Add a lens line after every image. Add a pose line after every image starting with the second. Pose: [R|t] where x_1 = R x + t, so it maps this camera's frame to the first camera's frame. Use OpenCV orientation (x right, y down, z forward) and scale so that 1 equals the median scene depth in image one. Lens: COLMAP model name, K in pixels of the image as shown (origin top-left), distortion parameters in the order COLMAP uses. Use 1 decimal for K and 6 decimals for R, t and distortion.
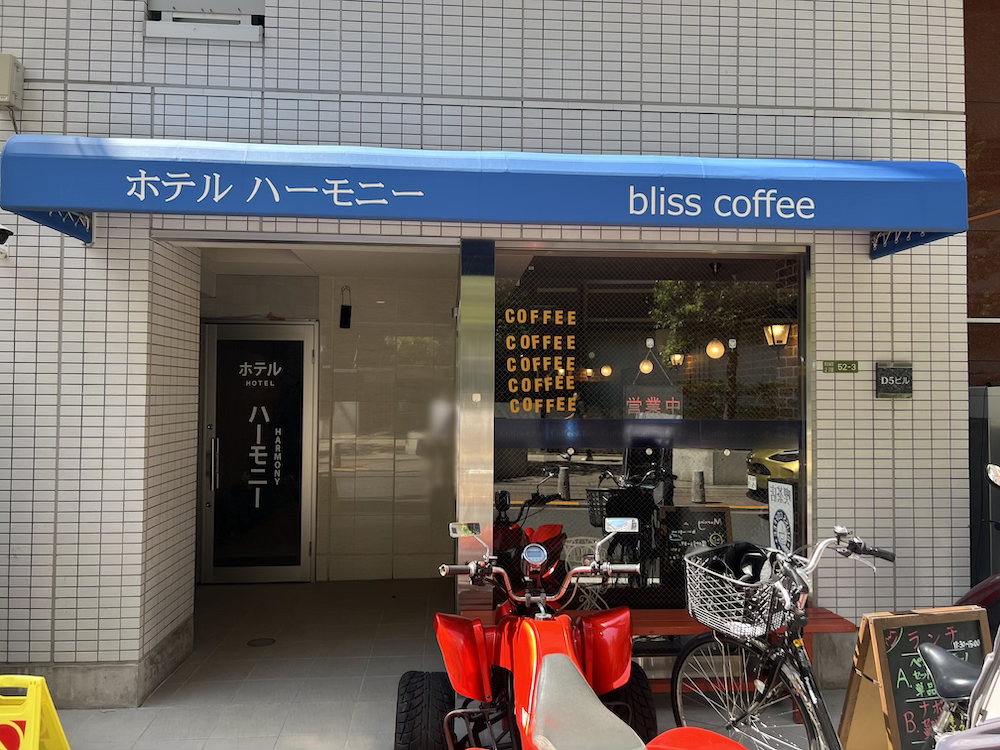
lens RADIAL K [[756.5, 0, 499.7], [0, 756.5, 371.2], [0, 0, 1]] dist [0.062299, -0.073890]
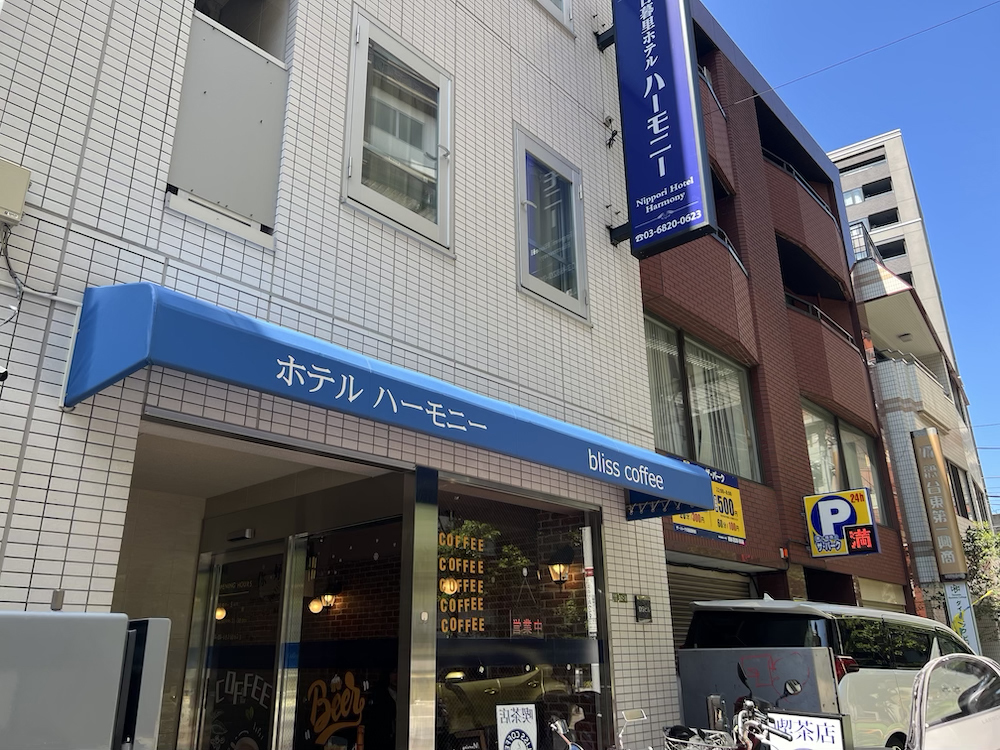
lens RADIAL K [[756.5, 0, 495.5], [0, 756.5, 380.8], [0, 0, 1]] dist [0.062299, -0.073890]
pose [[0.725717, 0.218342, 0.652428, -0.732867], [-0.001934, 0.948948, -0.315425, 0.059066], [-0.687991, 0.227648, 0.689090, 0.127124]]
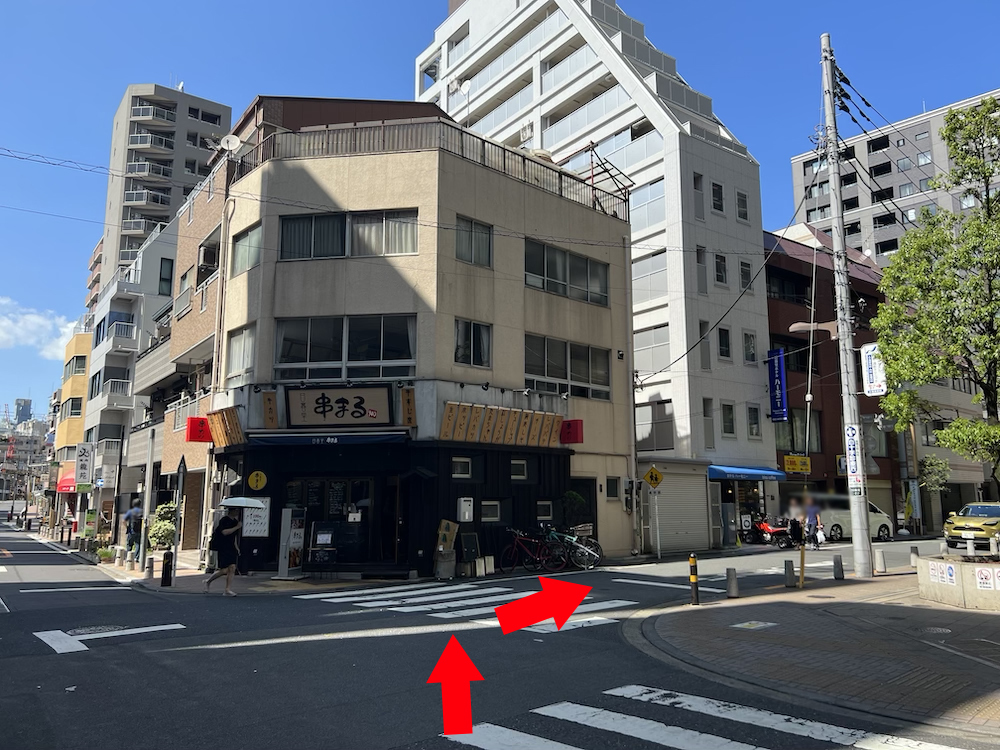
lens RADIAL K [[756.5, 0, 496.2], [0, 756.5, 389.7], [0, 0, 1]] dist [0.062299, -0.073890]
pose [[0.850358, 0.069912, 0.521540, -5.993157], [-0.007633, 0.992669, -0.120620, -0.121019], [-0.526150, 0.098589, 0.844658, -4.145540]]
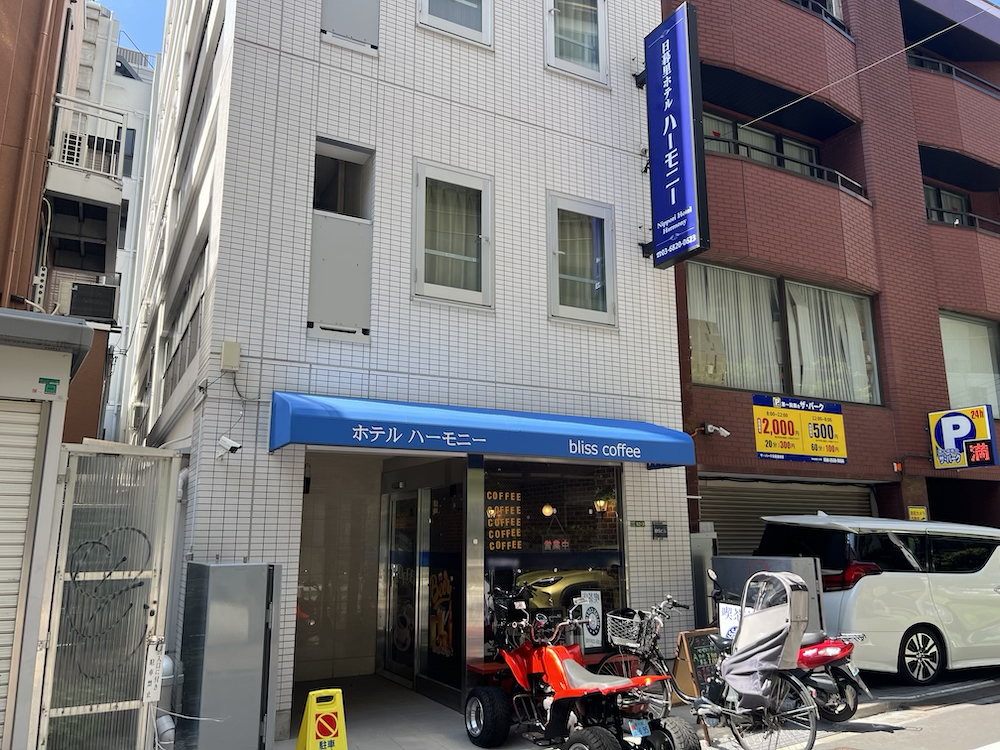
lens RADIAL K [[756.5, 0, 493.8], [0, 756.5, 374.5], [0, 0, 1]] dist [0.062299, -0.073890]
pose [[0.915401, 0.075249, 0.395448, -0.757140], [-0.001573, 0.983033, -0.183420, -0.026113], [-0.402541, 0.167281, 0.899988, -0.748684]]
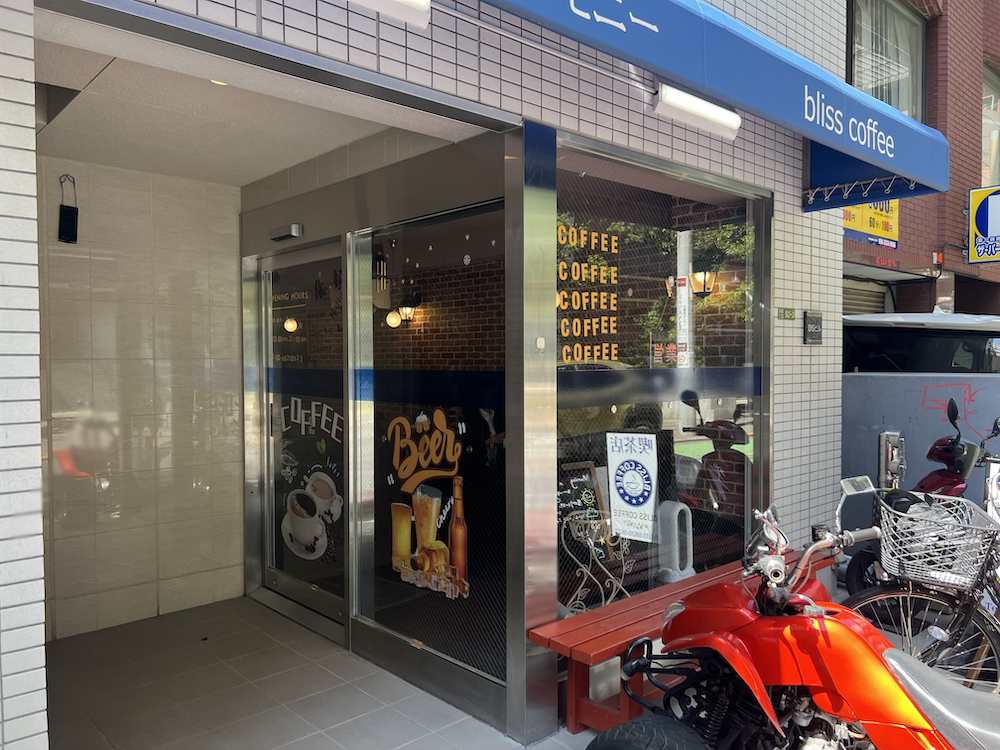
lens RADIAL K [[756.5, 0, 498.0], [0, 756.5, 382.8], [0, 0, 1]] dist [0.062299, -0.073890]
pose [[0.784895, -0.028868, 0.618956, -0.528375], [-0.009097, 0.998270, 0.058095, 0.031830], [-0.619562, -0.051230, 0.783274, 0.451593]]
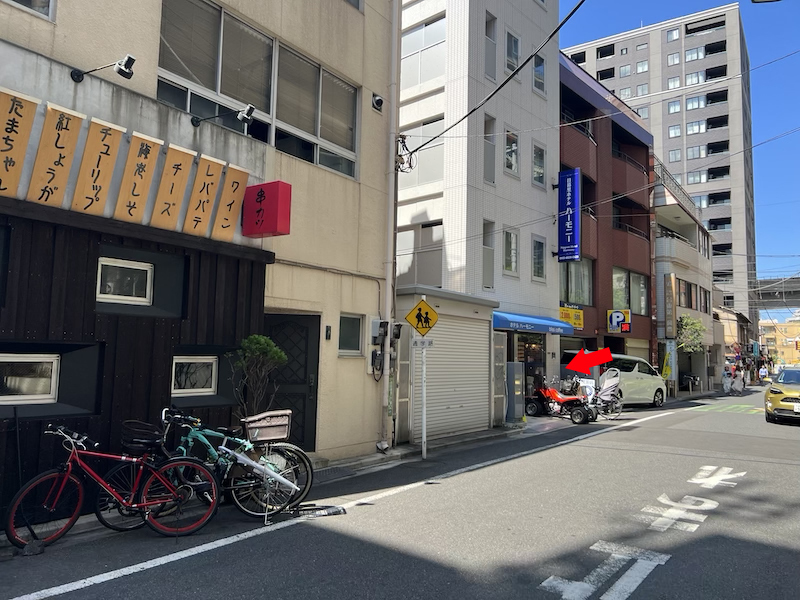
lens RADIAL K [[605.2, 0, 403.0], [0, 605.2, 297.2], [0, 0, 1]] dist [0.062299, -0.073890]
pose [[0.718475, 0.076682, 0.691313, -3.802069], [-0.036494, 0.996691, -0.072628, -0.057377], [-0.694594, 0.026953, 0.718897, -1.664276]]
